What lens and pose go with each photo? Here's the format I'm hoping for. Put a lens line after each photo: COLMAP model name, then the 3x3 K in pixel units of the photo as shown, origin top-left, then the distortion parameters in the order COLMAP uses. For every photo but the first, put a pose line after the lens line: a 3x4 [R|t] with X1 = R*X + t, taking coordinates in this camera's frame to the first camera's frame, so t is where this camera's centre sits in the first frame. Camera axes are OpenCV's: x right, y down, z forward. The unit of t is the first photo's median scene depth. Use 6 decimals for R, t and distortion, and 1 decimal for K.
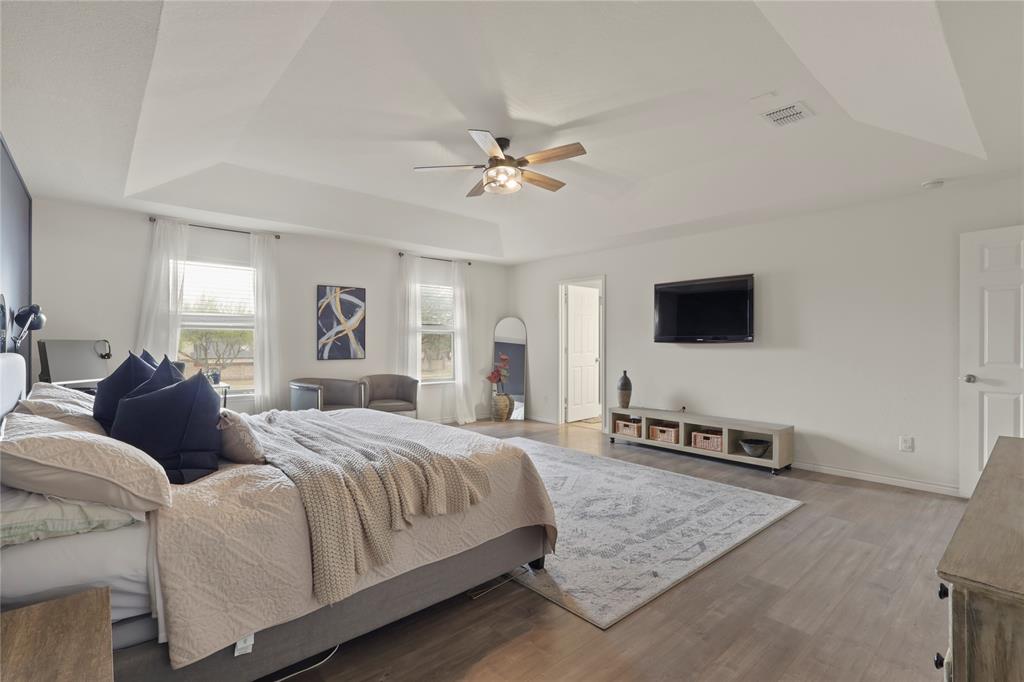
lens RADIAL K [[476.7, 0, 504.8], [0, 476.7, 343.5], [0, 0, 1]] dist [-0.003420, 0.000558]
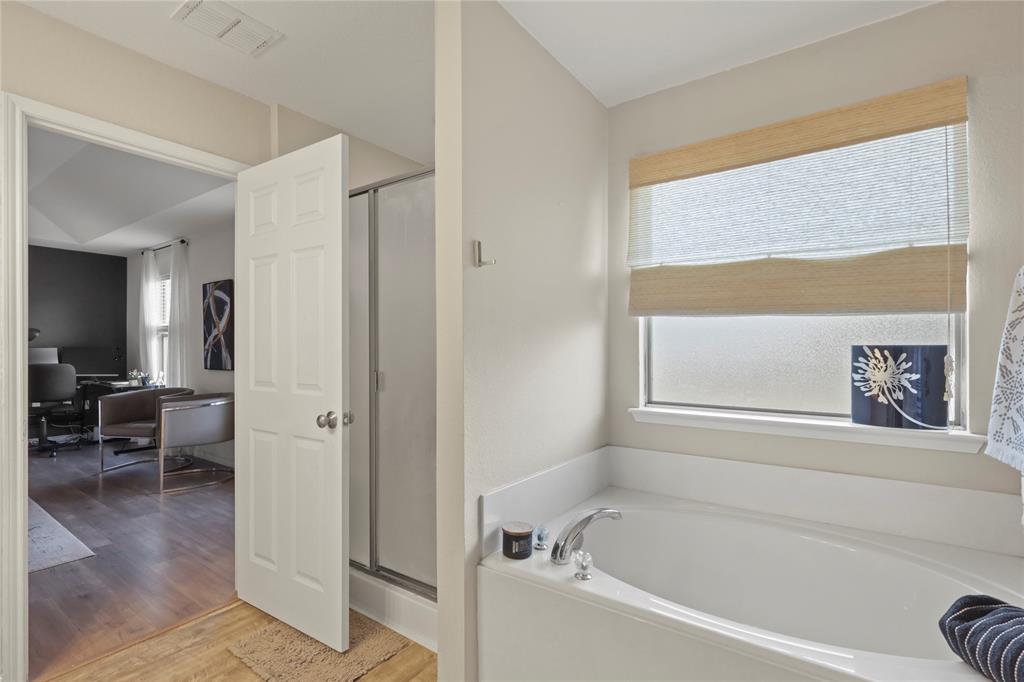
lens RADIAL K [[476.7, 0, 512.2], [0, 476.7, 343.5], [0, 0, 1]] dist [-0.003420, 0.000558]
pose [[0.236551, -0.004855, -0.971607, 0.586955], [-0.000824, 0.999986, -0.005198, -0.008618], [0.971619, 0.002030, 0.236543, 1.331096]]
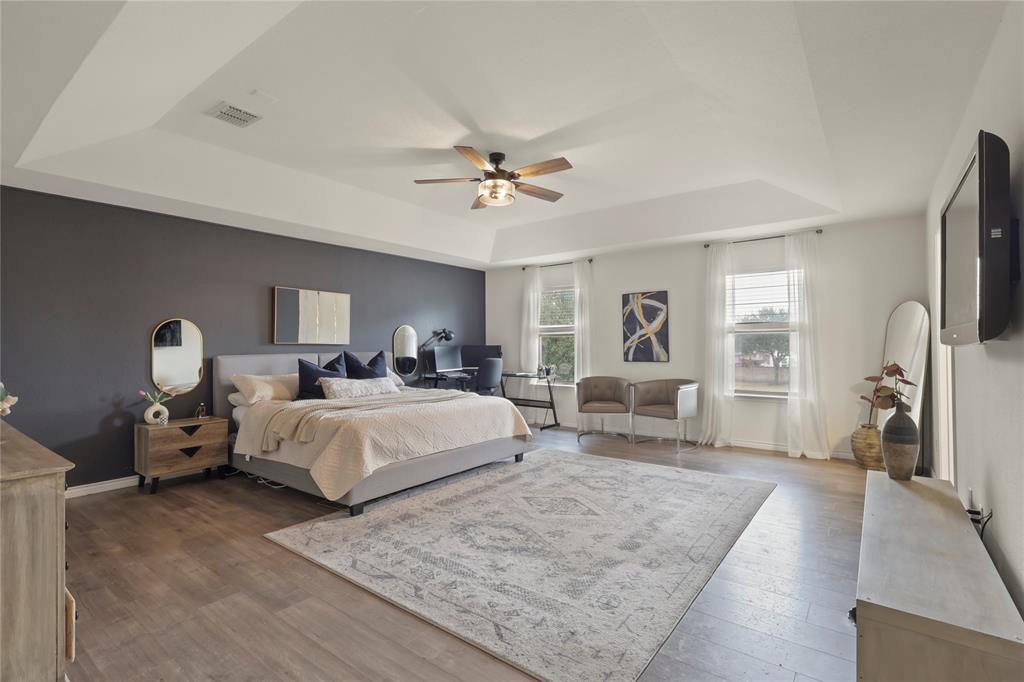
lens RADIAL K [[476.7, 0, 505.2], [0, 476.7, 343.0], [0, 0, 1]] dist [-0.003420, 0.000558]
pose [[0.189925, -0.007946, -0.981766, 0.644442], [0.001970, 0.999968, -0.007712, -0.000191], [0.981797, -0.000470, 0.189935, 0.511658]]
